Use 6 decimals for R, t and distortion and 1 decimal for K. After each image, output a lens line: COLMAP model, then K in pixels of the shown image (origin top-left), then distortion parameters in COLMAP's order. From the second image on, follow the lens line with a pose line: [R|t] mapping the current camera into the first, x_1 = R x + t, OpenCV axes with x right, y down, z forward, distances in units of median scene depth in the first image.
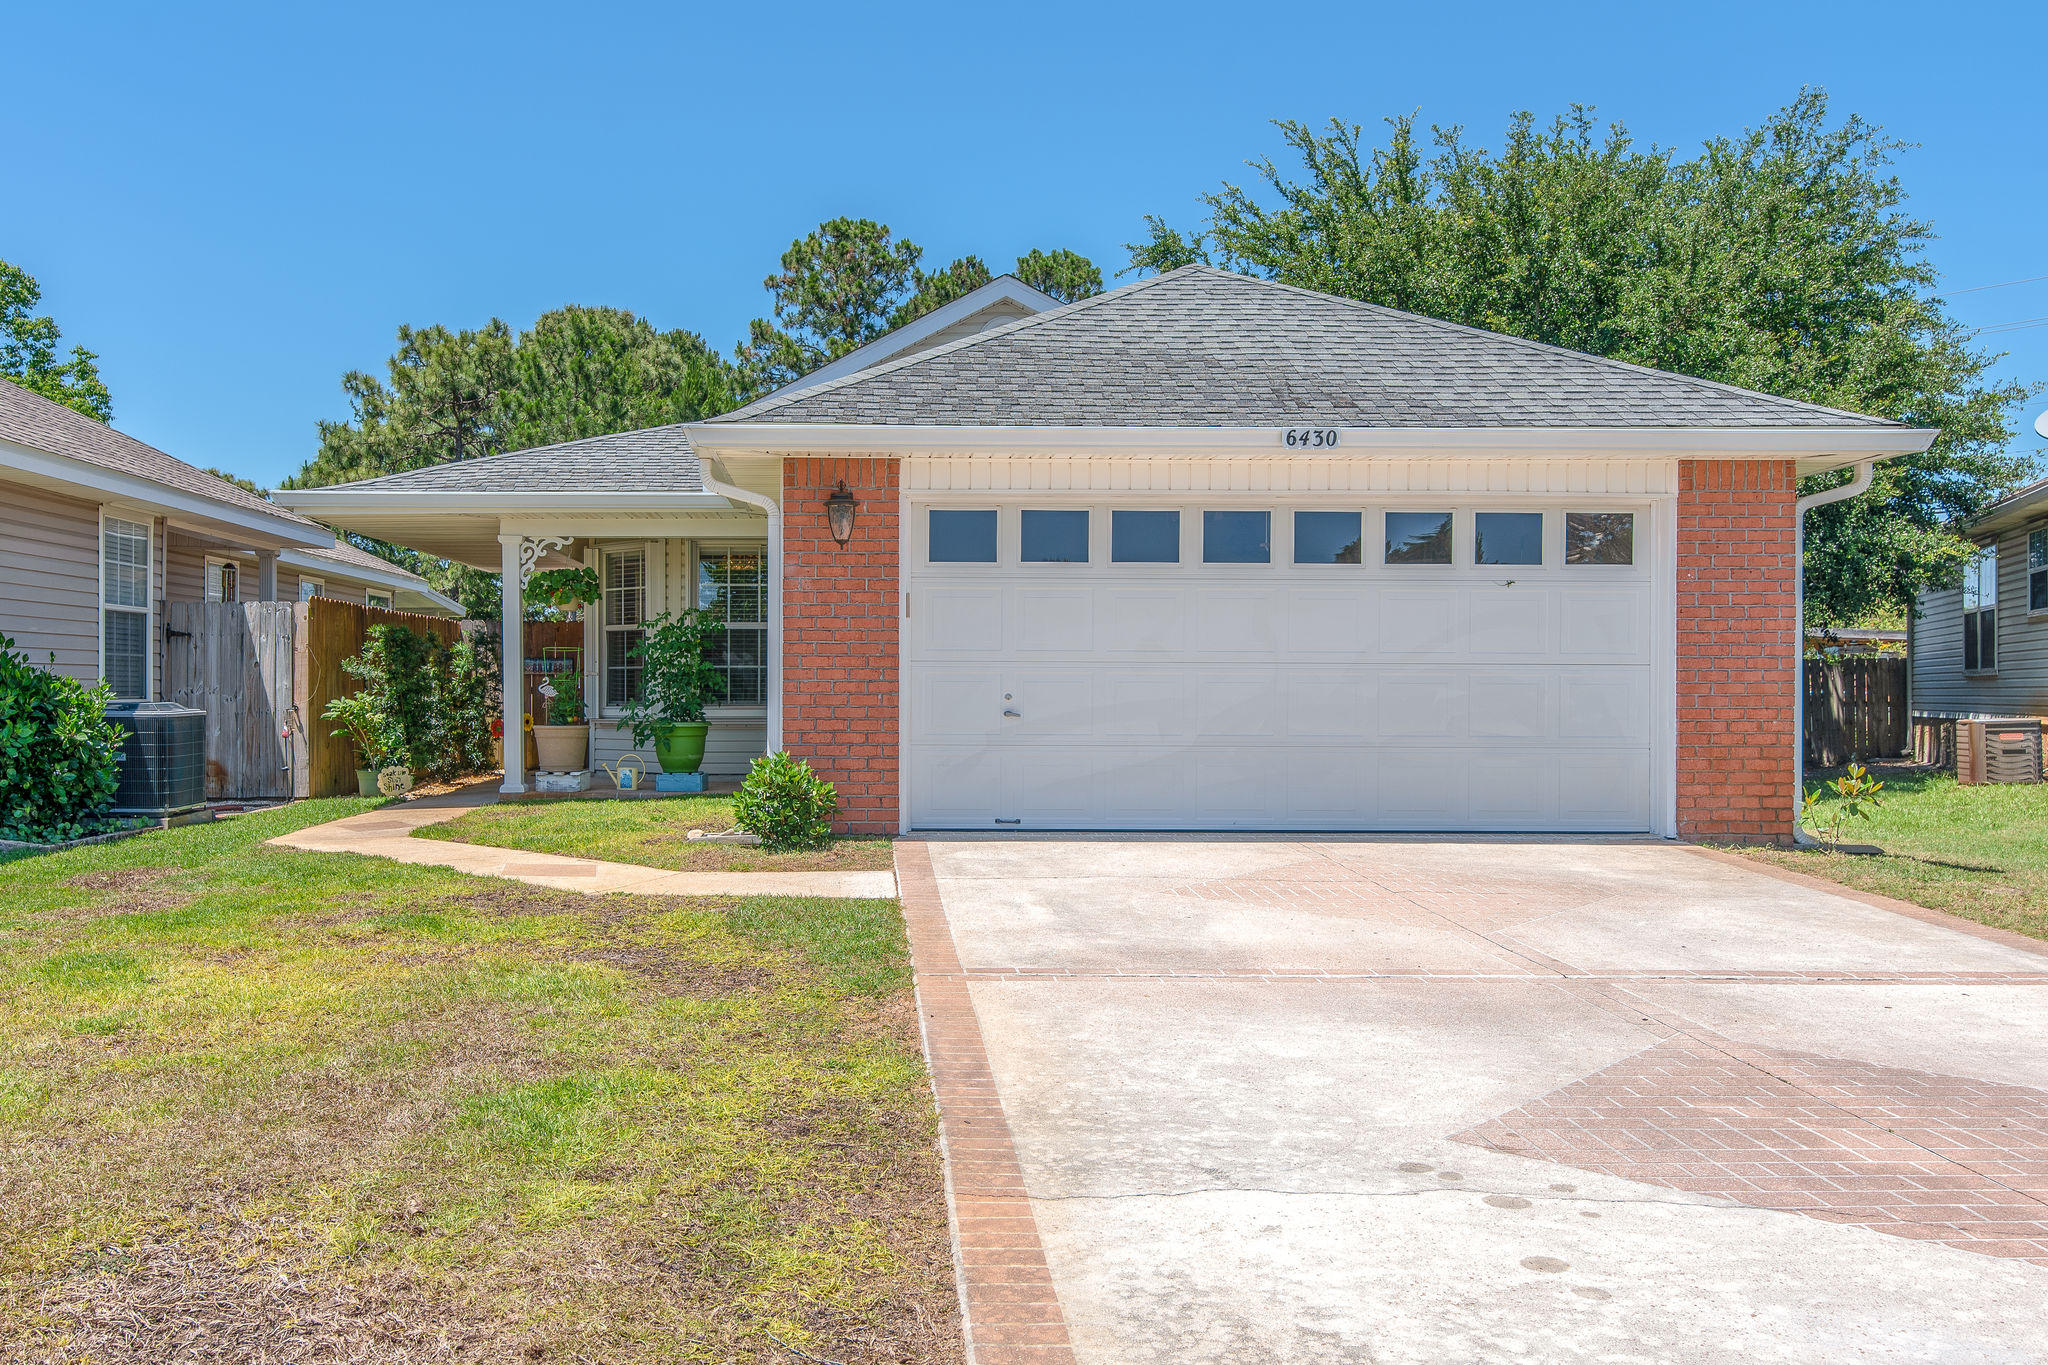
lens RADIAL K [[1259.4, 0, 1019.9], [0, 1259.4, 663.1], [0, 0, 1]] dist [0.001301, -0.000335]
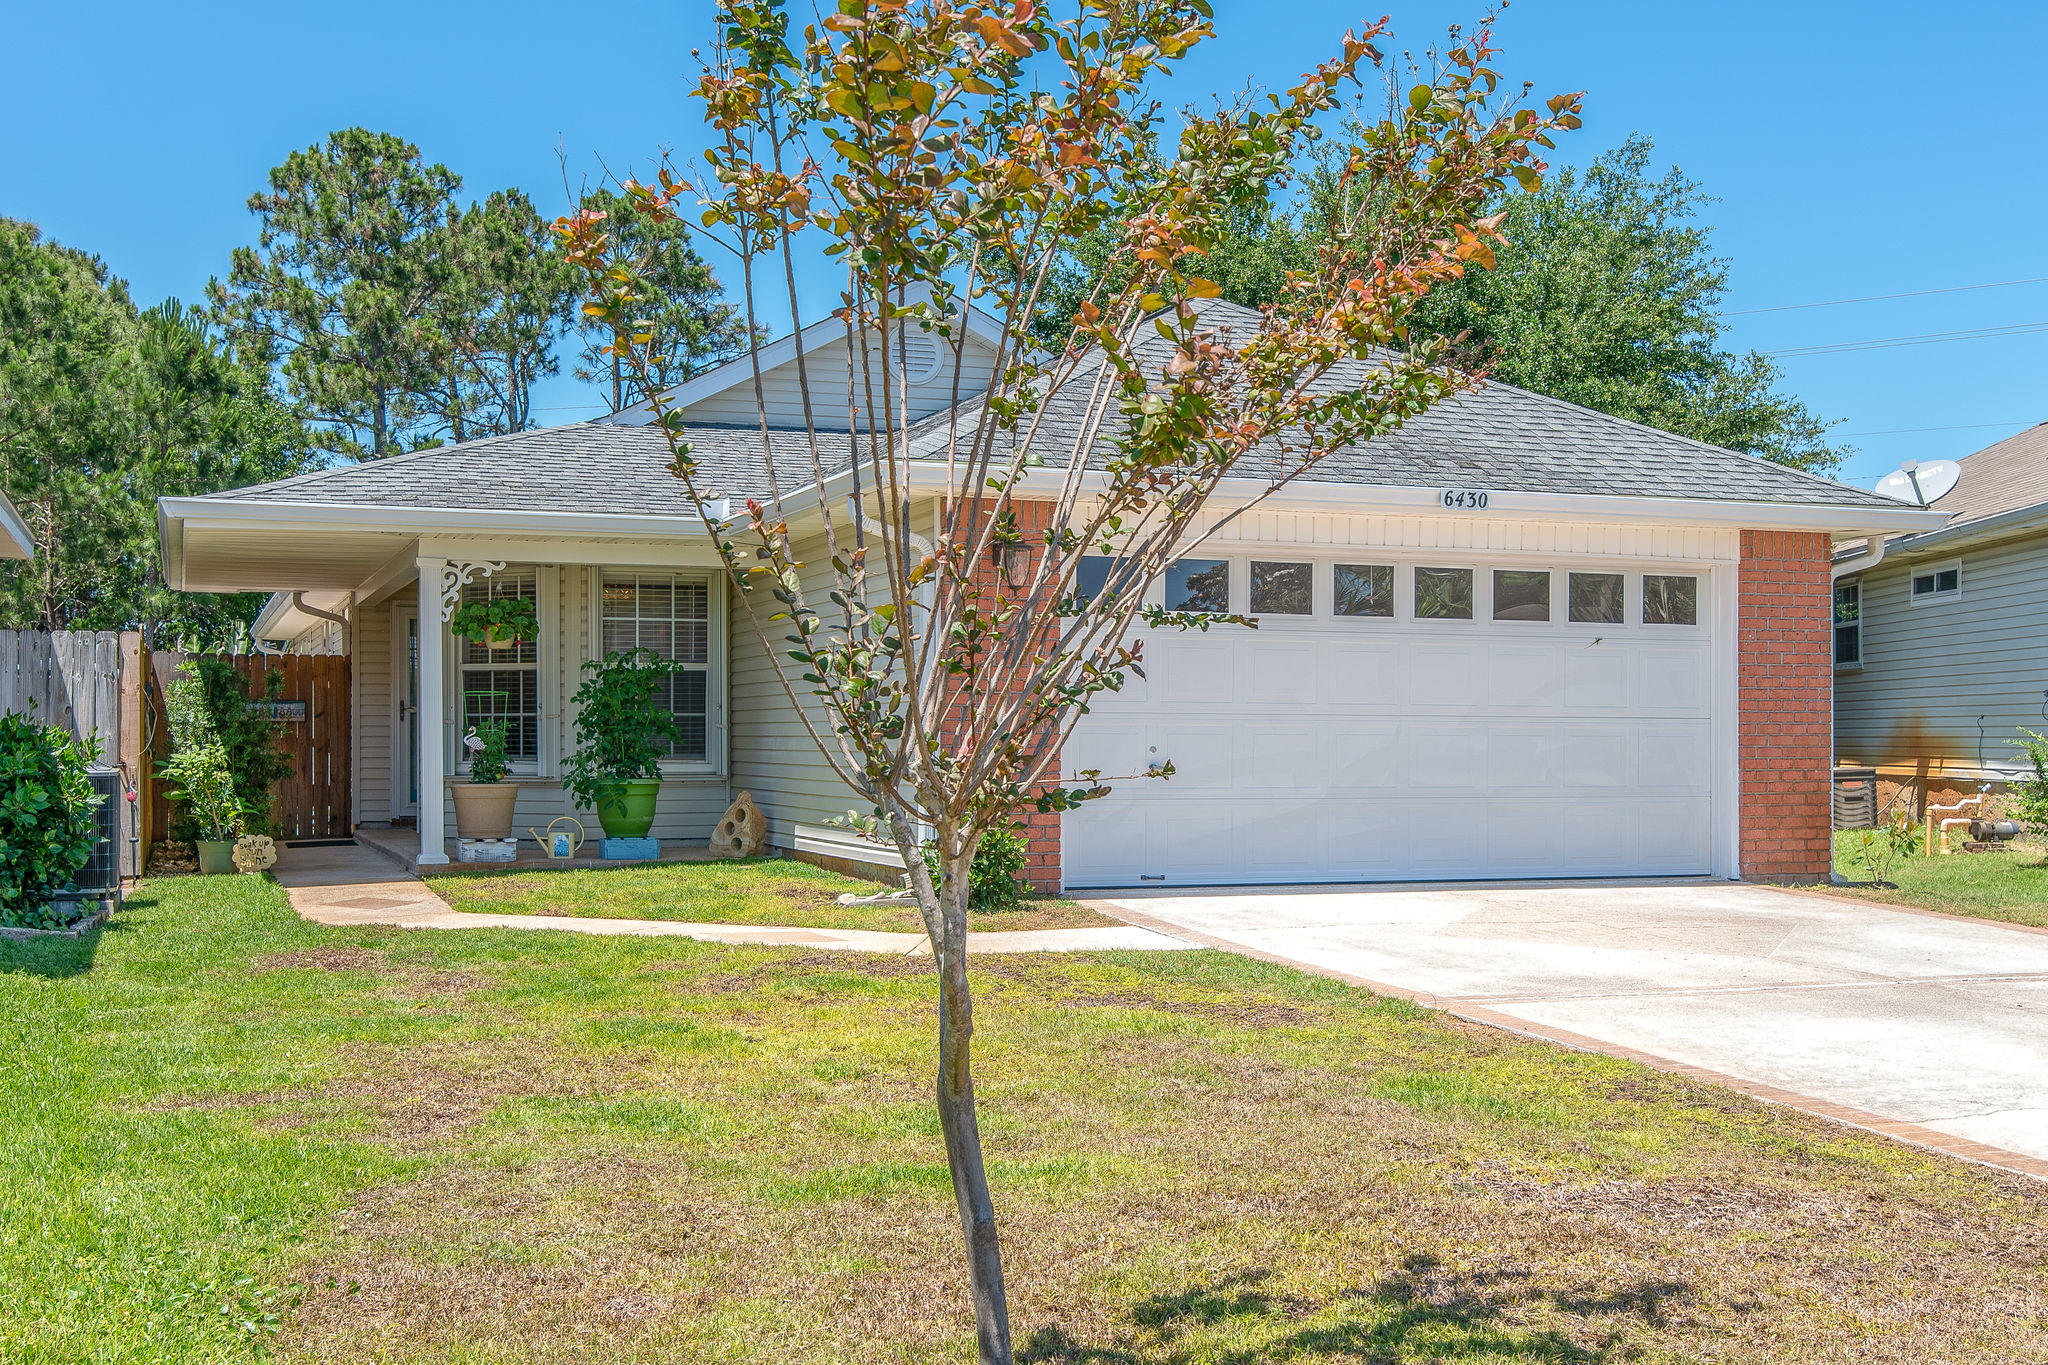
lens RADIAL K [[1534.5, 0, 969.7], [0, 1534.5, 689.1], [0, 0, 1]] dist [0.000053, 0.000419]
pose [[0.970124, 0.007693, 0.242488, -0.437421], [-0.005016, 0.999920, -0.011654, -0.005327], [-0.242558, 0.010090, 0.970084, -0.116944]]
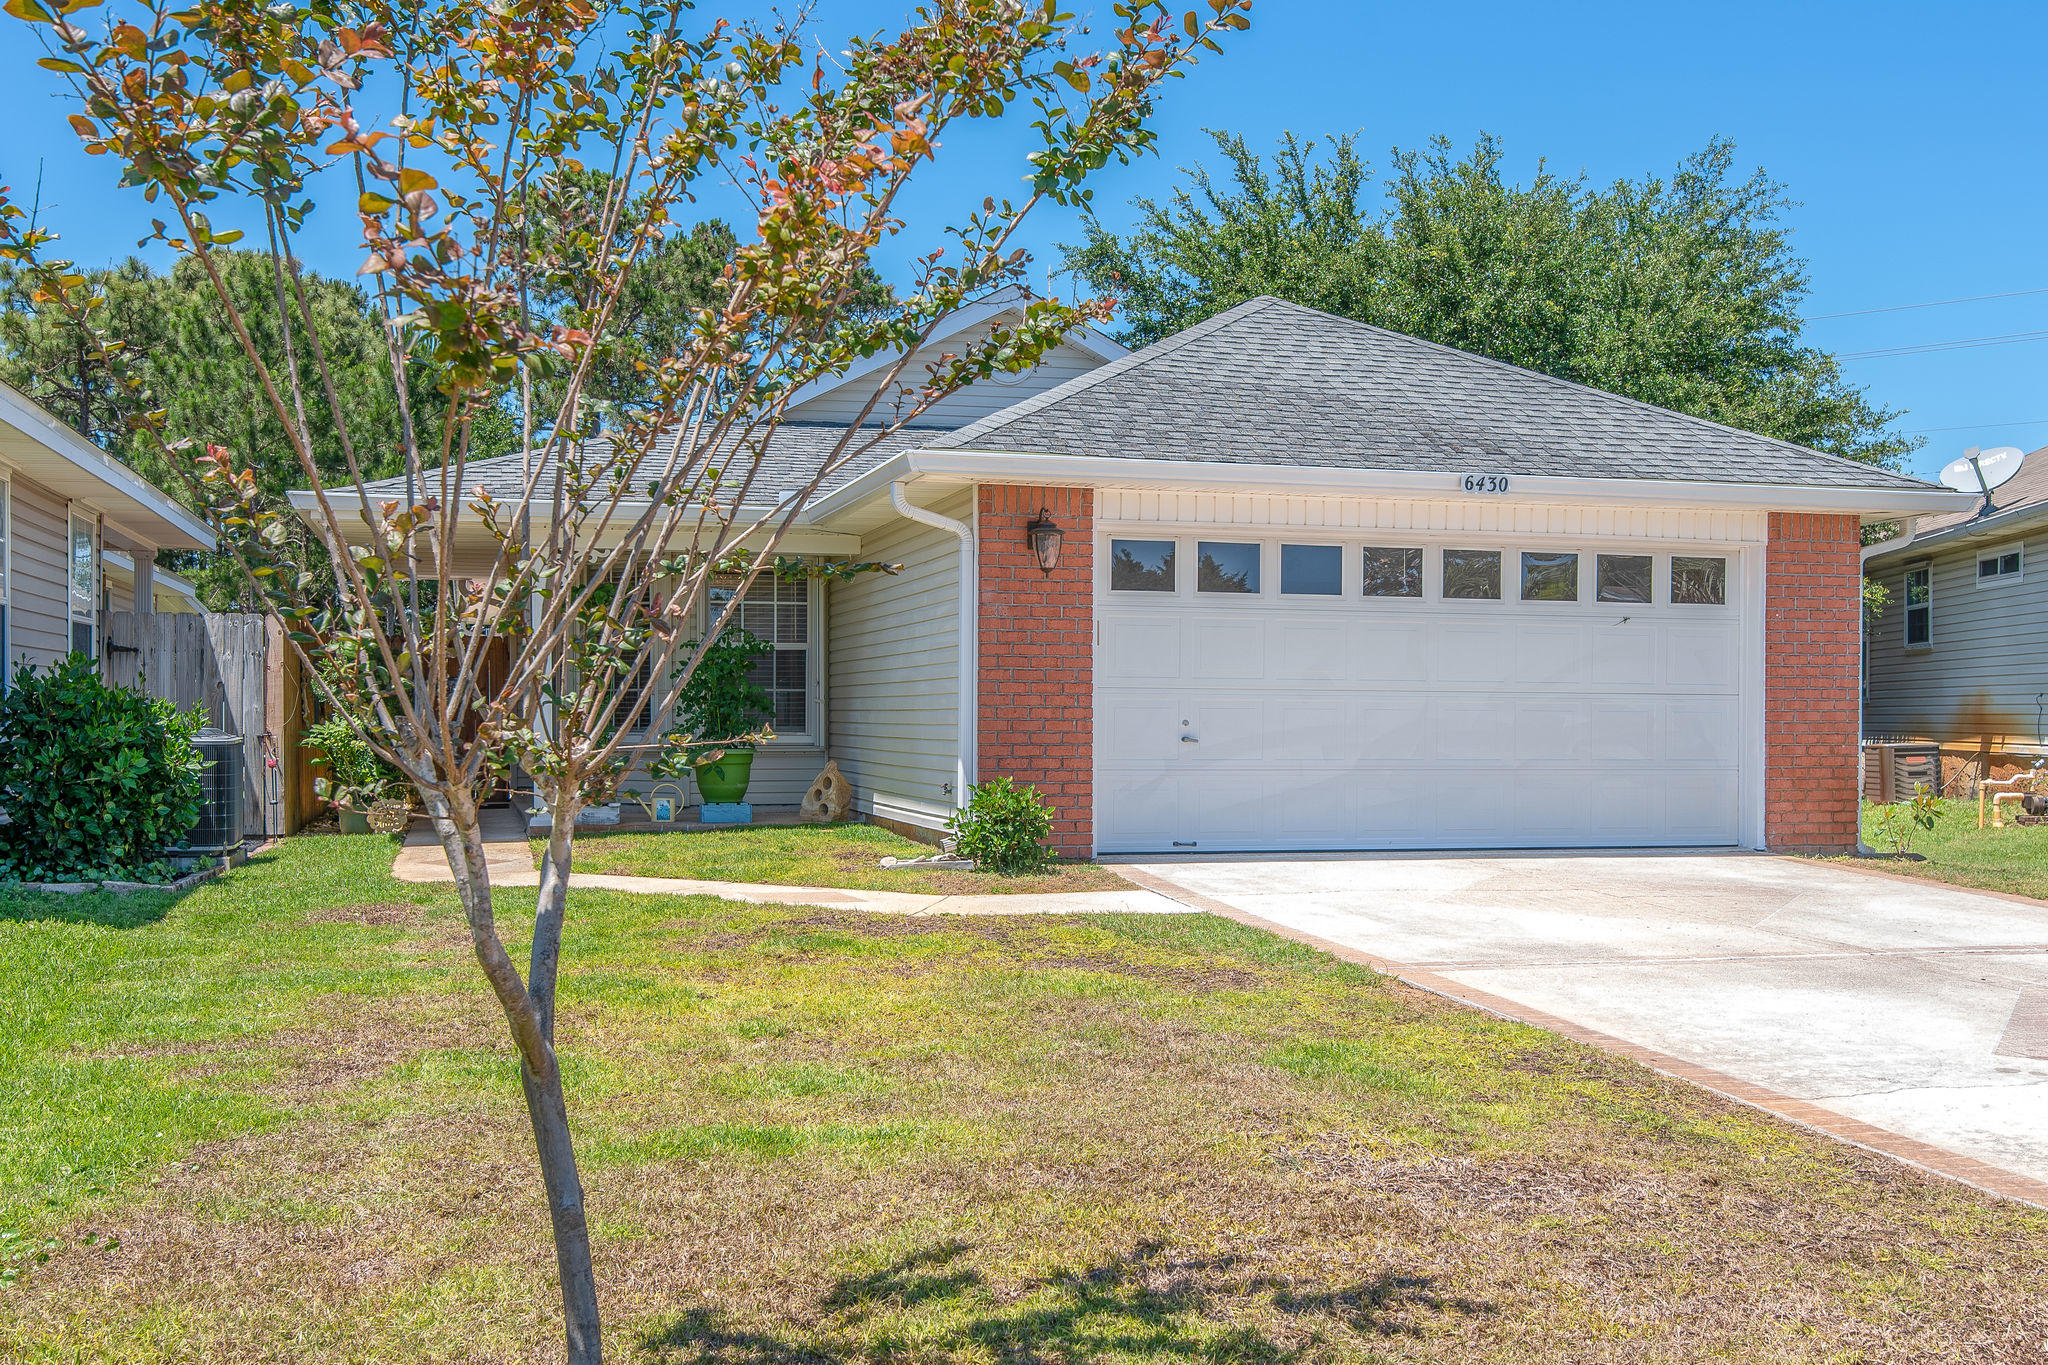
lens RADIAL K [[1405.2, 0, 1024.0], [0, 1405.2, 682.5], [0, 0, 1]] dist [-0.000141, 0.001021]
pose [[0.982625, 0.006548, 0.185489, -0.357117], [-0.006369, 0.999979, -0.001560, -0.003615], [-0.185495, 0.000352, 0.982645, -0.104076]]
